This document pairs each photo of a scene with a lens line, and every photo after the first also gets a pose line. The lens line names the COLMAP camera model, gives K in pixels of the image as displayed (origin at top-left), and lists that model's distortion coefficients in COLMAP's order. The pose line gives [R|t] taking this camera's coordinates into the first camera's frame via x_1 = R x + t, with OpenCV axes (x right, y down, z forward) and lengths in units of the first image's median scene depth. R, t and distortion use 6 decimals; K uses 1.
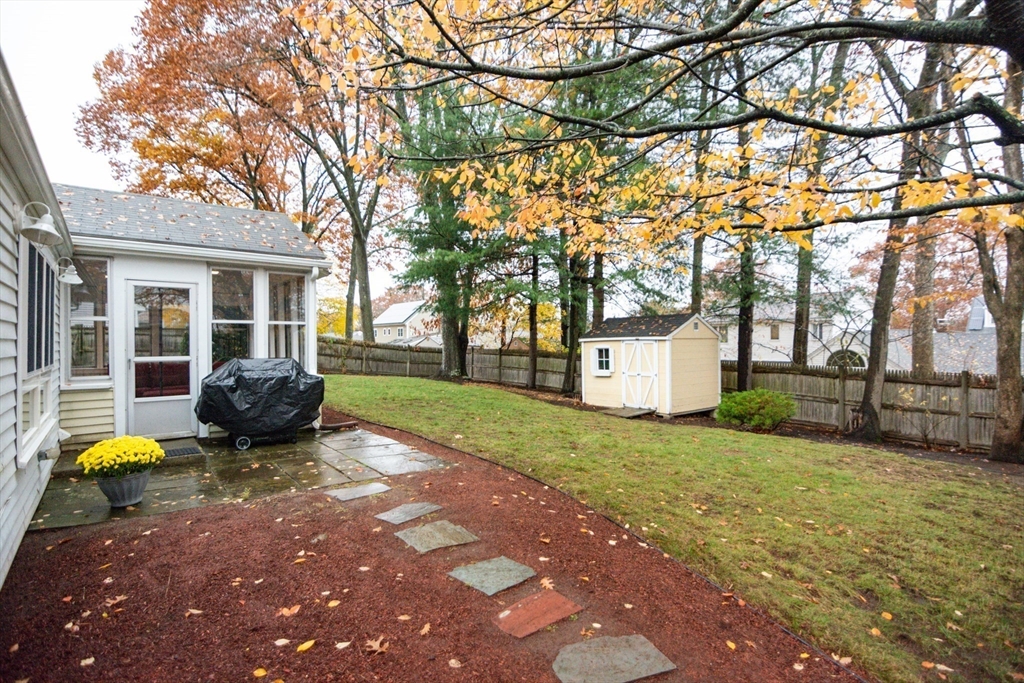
lens RADIAL K [[506.7, 0, 514.1], [0, 506.7, 342.3], [0, 0, 1]] dist [-0.003427, -0.000272]
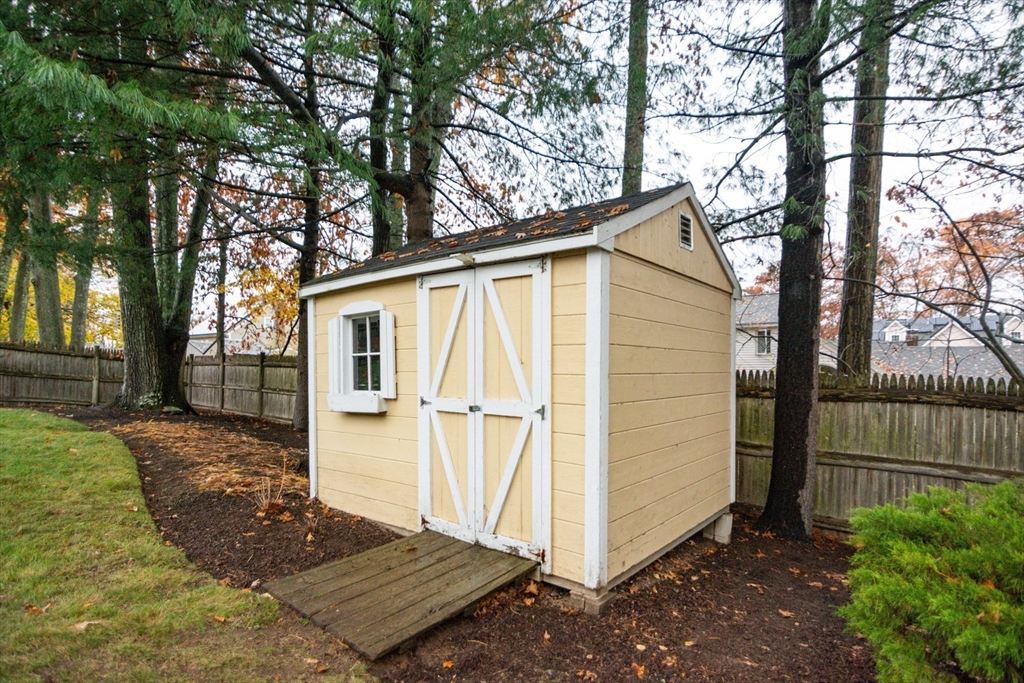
lens RADIAL K [[506.7, 0, 510.1], [0, 506.7, 343.2], [0, 0, 1]] dist [-0.003427, -0.000272]
pose [[0.980174, 0.020445, 0.197082, 0.195618], [-0.010909, 0.998722, -0.049350, 0.039966], [-0.197839, 0.046222, 0.979144, 0.691235]]
